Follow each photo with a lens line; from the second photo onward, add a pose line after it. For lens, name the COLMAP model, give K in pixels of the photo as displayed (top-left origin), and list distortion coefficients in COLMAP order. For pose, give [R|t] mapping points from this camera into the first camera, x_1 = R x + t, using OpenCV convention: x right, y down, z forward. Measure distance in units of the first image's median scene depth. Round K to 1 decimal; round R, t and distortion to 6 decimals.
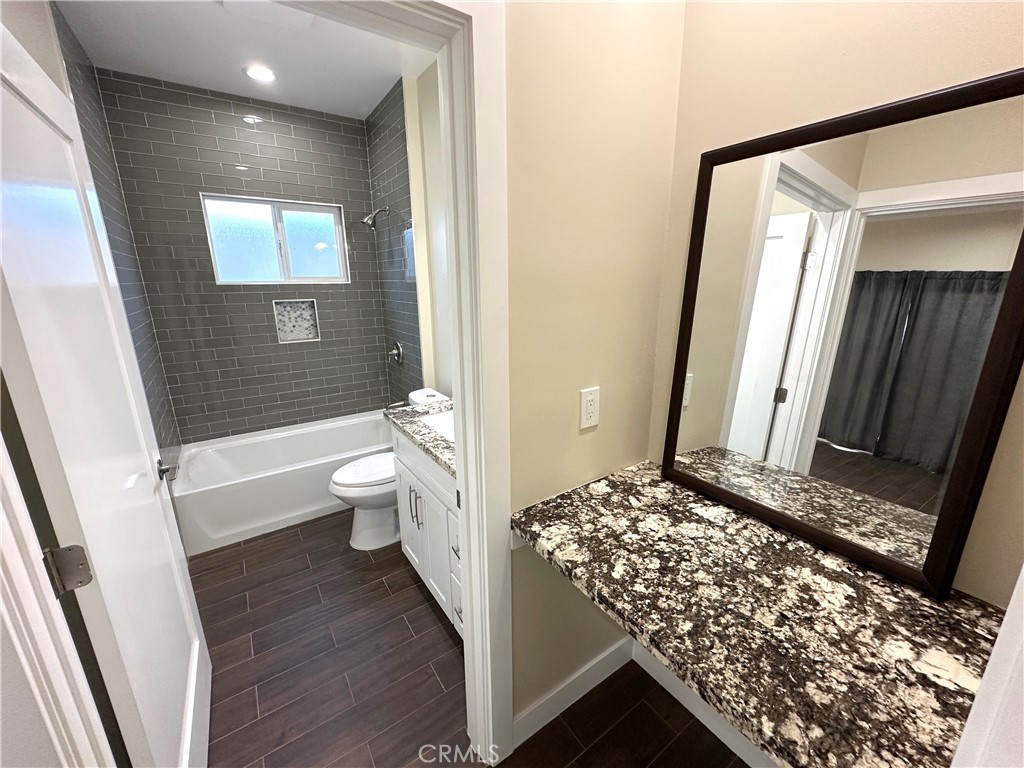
lens RADIAL K [[406.0, 0, 511.8], [0, 406.0, 380.9], [0, 0, 1]] dist [-0.003600, 0.000748]
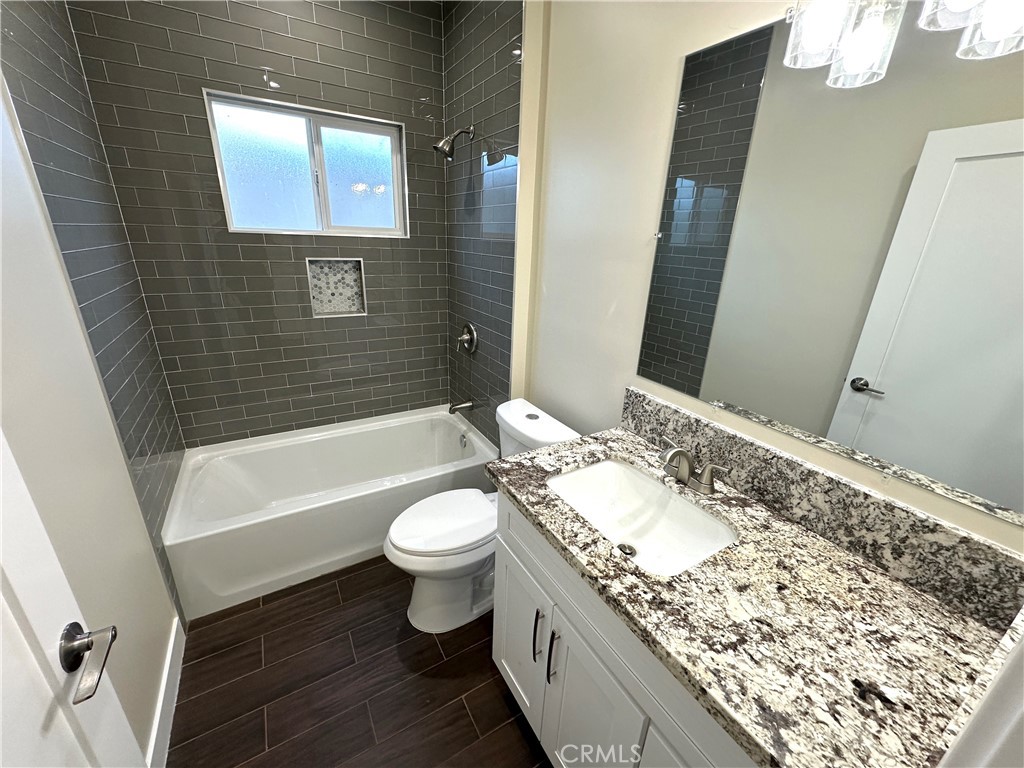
lens RADIAL K [[406.0, 0, 509.5], [0, 406.0, 379.3], [0, 0, 1]] dist [-0.003600, 0.000748]
pose [[0.996458, 0.066967, -0.050866, -0.182106], [-0.061930, 0.993563, 0.094858, -0.076601], [0.056891, -0.091372, 0.994190, 0.291243]]
